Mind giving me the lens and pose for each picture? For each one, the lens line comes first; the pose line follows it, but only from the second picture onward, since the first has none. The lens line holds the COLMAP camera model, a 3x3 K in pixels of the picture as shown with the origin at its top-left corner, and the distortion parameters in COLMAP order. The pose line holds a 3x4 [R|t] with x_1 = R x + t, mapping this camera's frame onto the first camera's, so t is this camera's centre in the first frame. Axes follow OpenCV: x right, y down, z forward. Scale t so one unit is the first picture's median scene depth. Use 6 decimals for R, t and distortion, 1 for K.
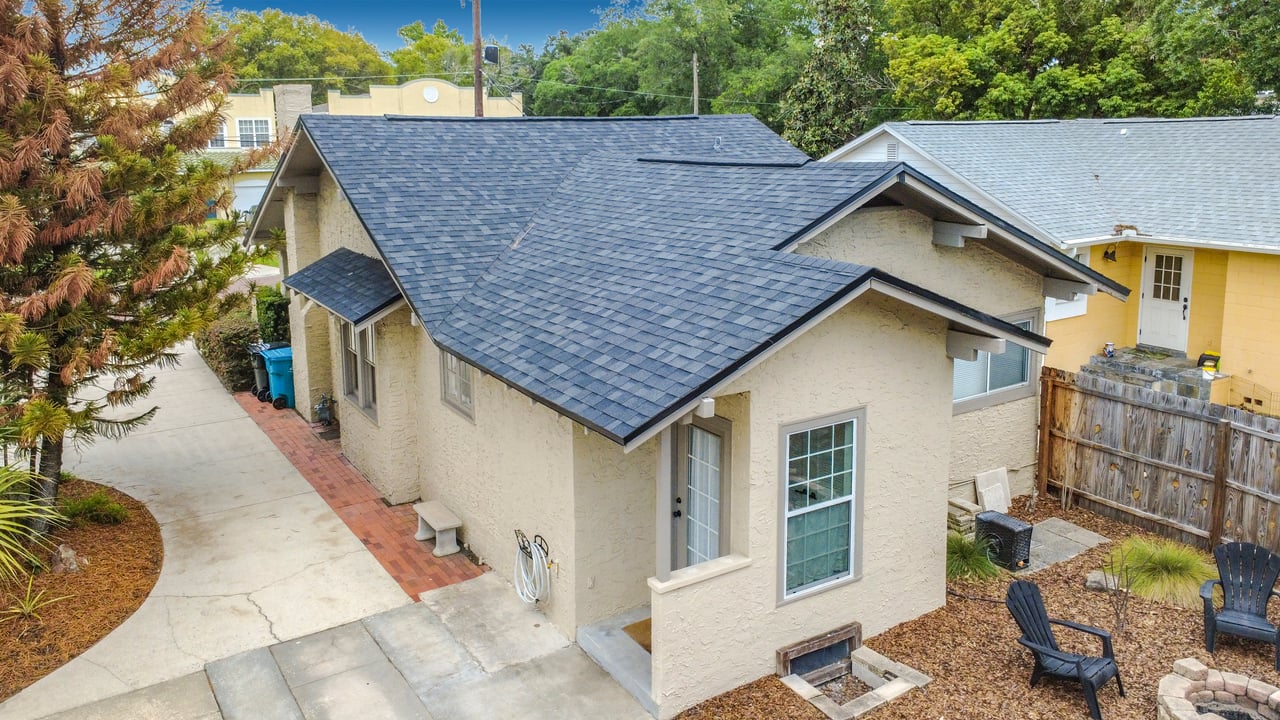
lens RADIAL K [[922.1, 0, 622.4], [0, 922.1, 320.6], [0, 0, 1]] dist [0.072761, -0.081990]
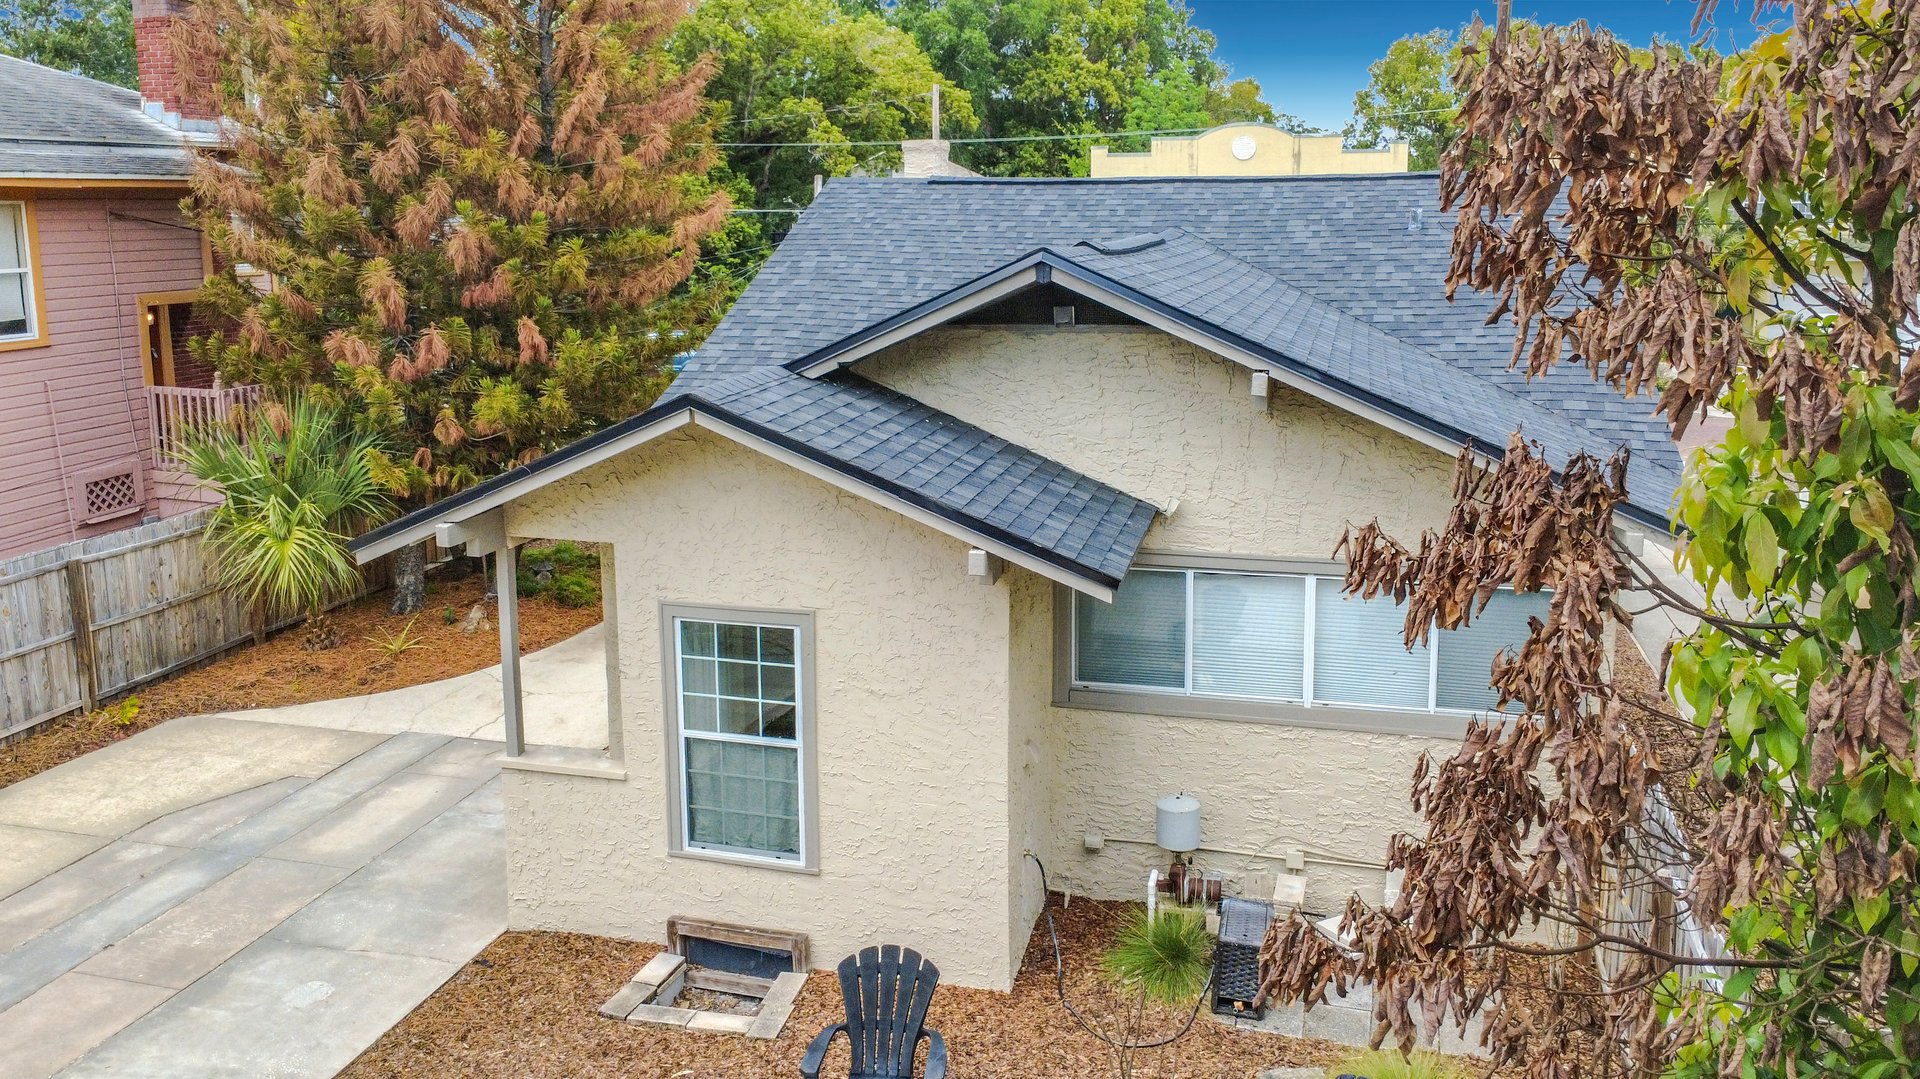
lens RADIAL K [[1383.2, 0, 933.6], [0, 1383.2, 480.5], [0, 0, 1]] dist [0.072761, -0.081990]
pose [[0.665697, 0.135670, -0.733786, 1.038484], [-0.137719, 0.988779, 0.057876, -0.070668], [0.733404, 0.062528, 0.676911, 0.388853]]
